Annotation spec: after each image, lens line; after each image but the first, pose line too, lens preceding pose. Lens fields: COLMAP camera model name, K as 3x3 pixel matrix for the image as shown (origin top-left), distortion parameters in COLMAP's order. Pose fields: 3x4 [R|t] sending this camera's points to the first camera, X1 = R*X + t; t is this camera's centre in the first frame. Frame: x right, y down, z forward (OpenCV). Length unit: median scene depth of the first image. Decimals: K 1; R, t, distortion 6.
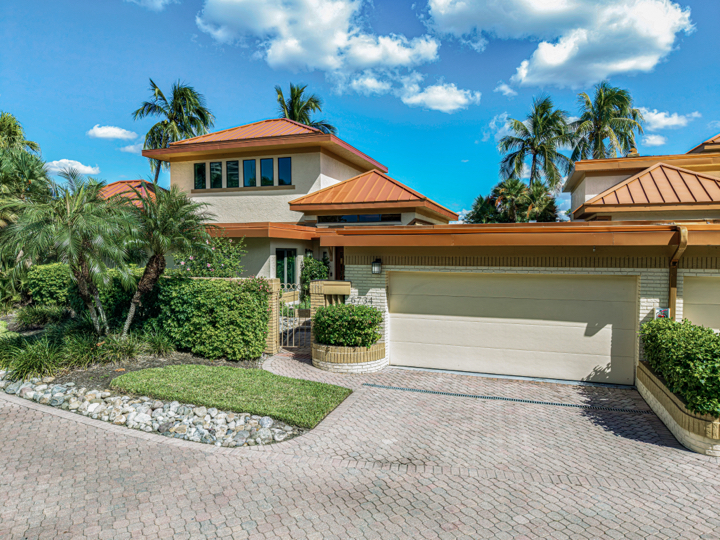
lens RADIAL K [[489.1, 0, 359.6], [0, 489.1, 269.4], [0, 0, 1]] dist [0.011808, -0.005686]
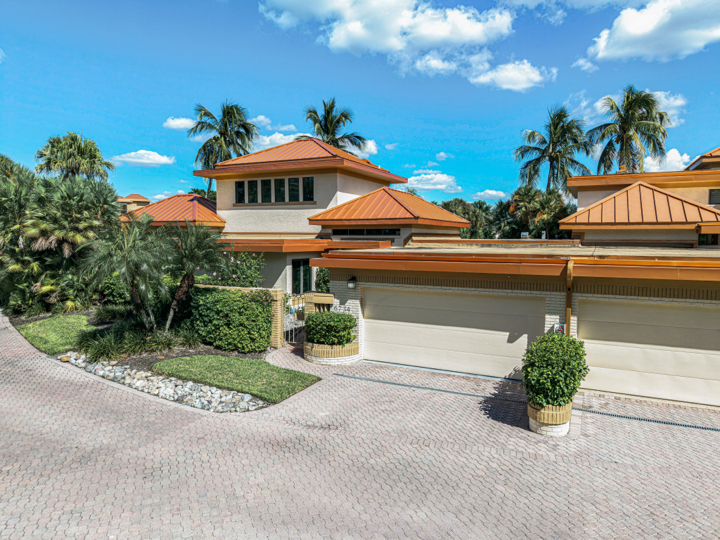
lens RADIAL K [[489.1, 0, 359.1], [0, 489.1, 275.9], [0, 0, 1]] dist [0.011808, -0.005686]
pose [[0.991963, 0.012397, -0.125920, 0.214203], [-0.007125, 0.999082, 0.042235, -0.079299], [0.126328, -0.040999, 0.991141, -0.267724]]
